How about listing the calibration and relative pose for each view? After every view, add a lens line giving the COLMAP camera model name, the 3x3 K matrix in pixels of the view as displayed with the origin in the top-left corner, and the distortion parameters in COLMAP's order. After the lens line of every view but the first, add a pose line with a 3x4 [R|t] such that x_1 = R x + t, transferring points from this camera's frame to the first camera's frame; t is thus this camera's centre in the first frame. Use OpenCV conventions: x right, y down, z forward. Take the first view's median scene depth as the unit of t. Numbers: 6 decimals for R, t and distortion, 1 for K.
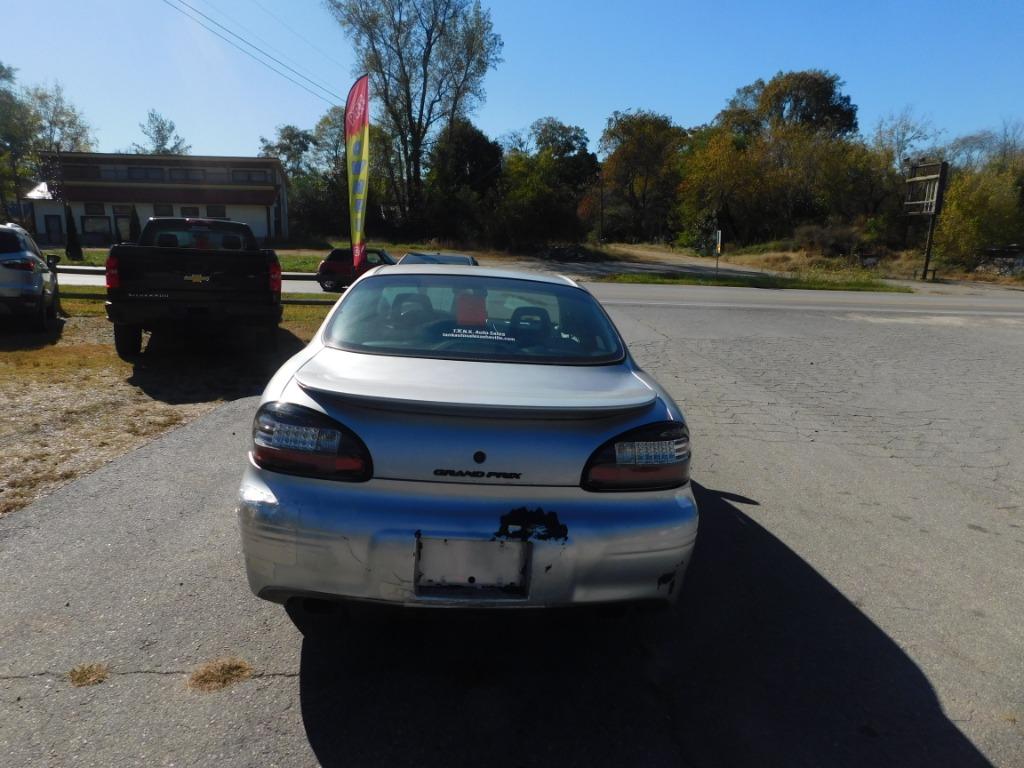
lens RADIAL K [[711.6, 0, 512.0], [0, 711.6, 384.0], [0, 0, 1]] dist [-0.033540, -0.000577]
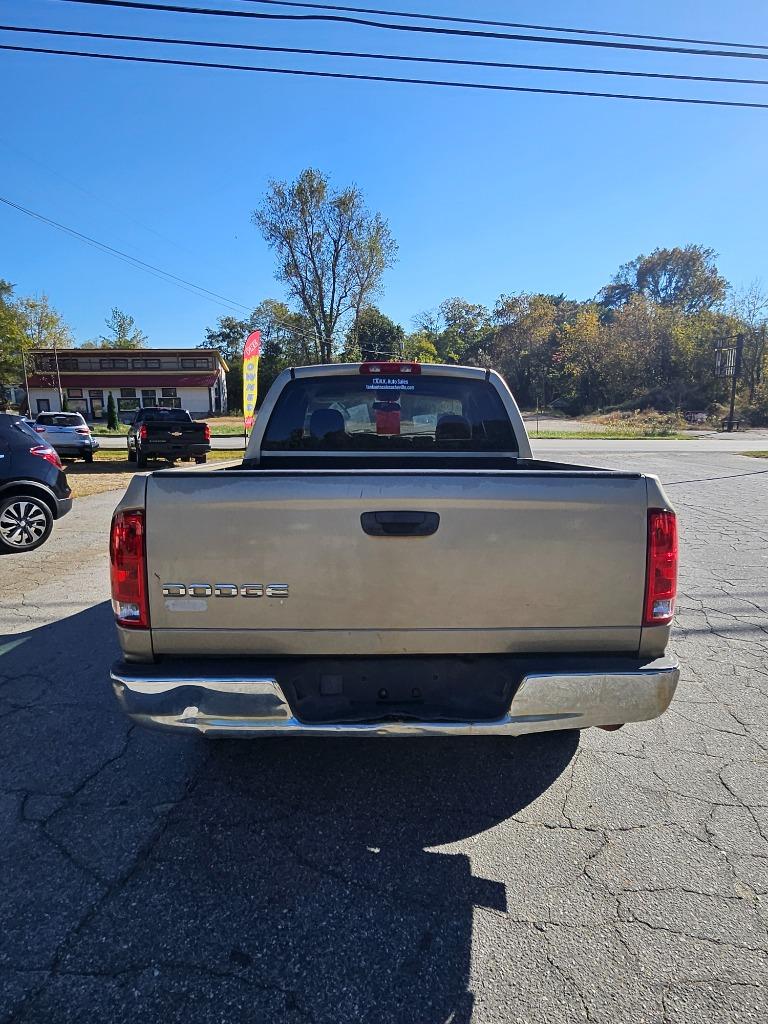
lens RADIAL K [[670.7, 0, 384.0], [0, 670.7, 512.0], [0, 0, 1]] dist [-0.003780, -0.003797]
pose [[0.996169, -0.020046, -0.085115, 0.051382], [0.016150, 0.998801, -0.046217, 0.025540], [0.085939, 0.044666, 0.995299, -0.126607]]
